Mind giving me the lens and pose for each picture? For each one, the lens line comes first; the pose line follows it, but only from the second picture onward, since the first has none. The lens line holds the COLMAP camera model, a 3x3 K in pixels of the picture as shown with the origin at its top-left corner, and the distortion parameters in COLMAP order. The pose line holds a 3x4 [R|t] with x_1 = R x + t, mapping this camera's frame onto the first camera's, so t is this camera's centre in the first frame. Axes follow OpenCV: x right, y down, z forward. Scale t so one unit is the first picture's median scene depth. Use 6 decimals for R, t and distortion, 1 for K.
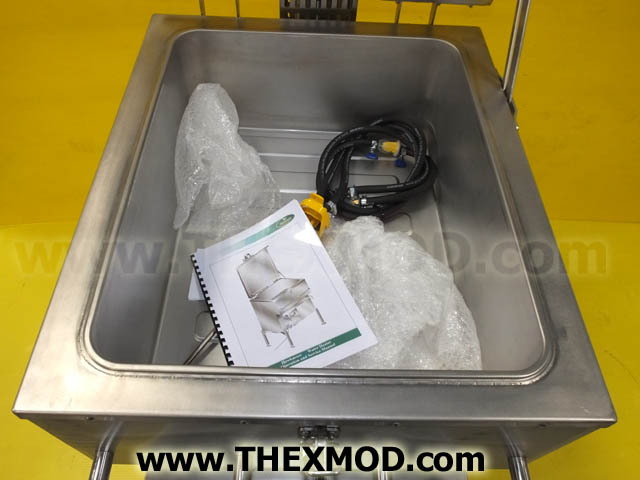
lens RADIAL K [[479.7, 0, 320.0], [0, 479.7, 240.0], [0, 0, 1]] dist [-0.003074, -0.002009]
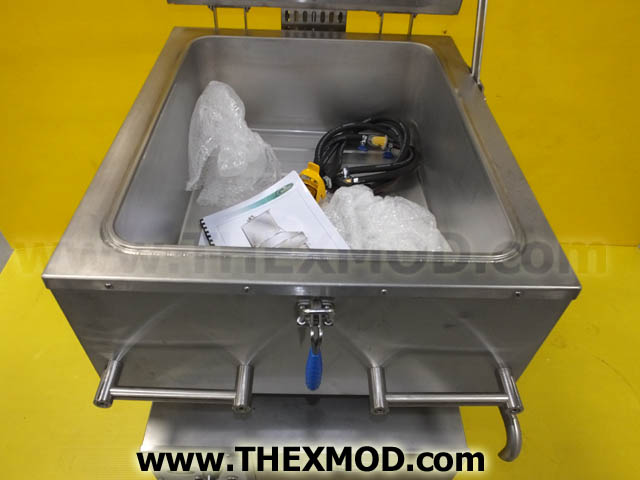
lens RADIAL K [[467.8, 0, 320.0], [0, 467.8, 240.0], [0, 0, 1]] dist [-0.000491, 0.000915]
pose [[0.999956, -0.009395, -0.000041, 0.006905], [0.009257, 0.985951, -0.166778, 0.246070], [0.001608, 0.166770, 0.985995, -0.052741]]
